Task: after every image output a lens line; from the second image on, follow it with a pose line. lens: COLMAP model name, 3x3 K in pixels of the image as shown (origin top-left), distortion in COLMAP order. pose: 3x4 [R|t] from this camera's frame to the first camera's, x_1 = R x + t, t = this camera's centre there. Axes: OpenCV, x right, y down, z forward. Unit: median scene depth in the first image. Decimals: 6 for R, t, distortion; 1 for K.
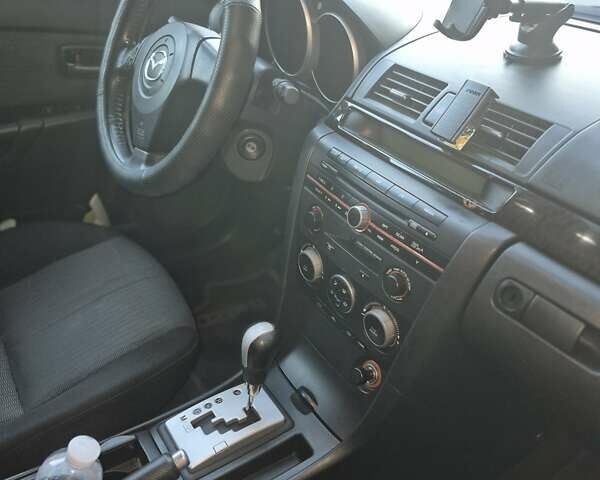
lens RADIAL K [[559.4, 0, 297.5], [0, 559.4, 248.9], [0, 0, 1]] dist [0.116097, -0.182732]
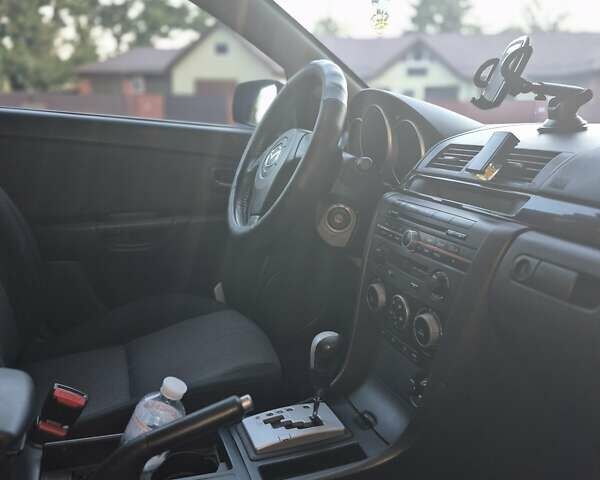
lens RADIAL K [[559.4, 0, 297.5], [0, 559.4, 248.9], [0, 0, 1]] dist [0.116097, -0.182732]
pose [[0.972566, 0.021735, -0.231611, 0.136350], [-0.101475, 0.935545, -0.338316, 0.359235], [0.209329, 0.352537, 0.912085, -0.151345]]
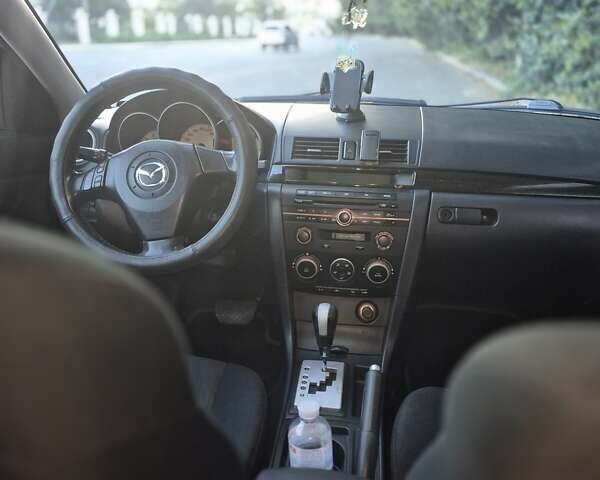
lens RADIAL K [[559.4, 0, 297.5], [0, 559.4, 248.9], [0, 0, 1]] dist [0.116097, -0.182732]
pose [[0.644368, -0.302124, 0.702503, -1.067501], [0.427120, 0.904190, -0.002911, -0.022508], [-0.634317, 0.301929, 0.711675, -0.076250]]
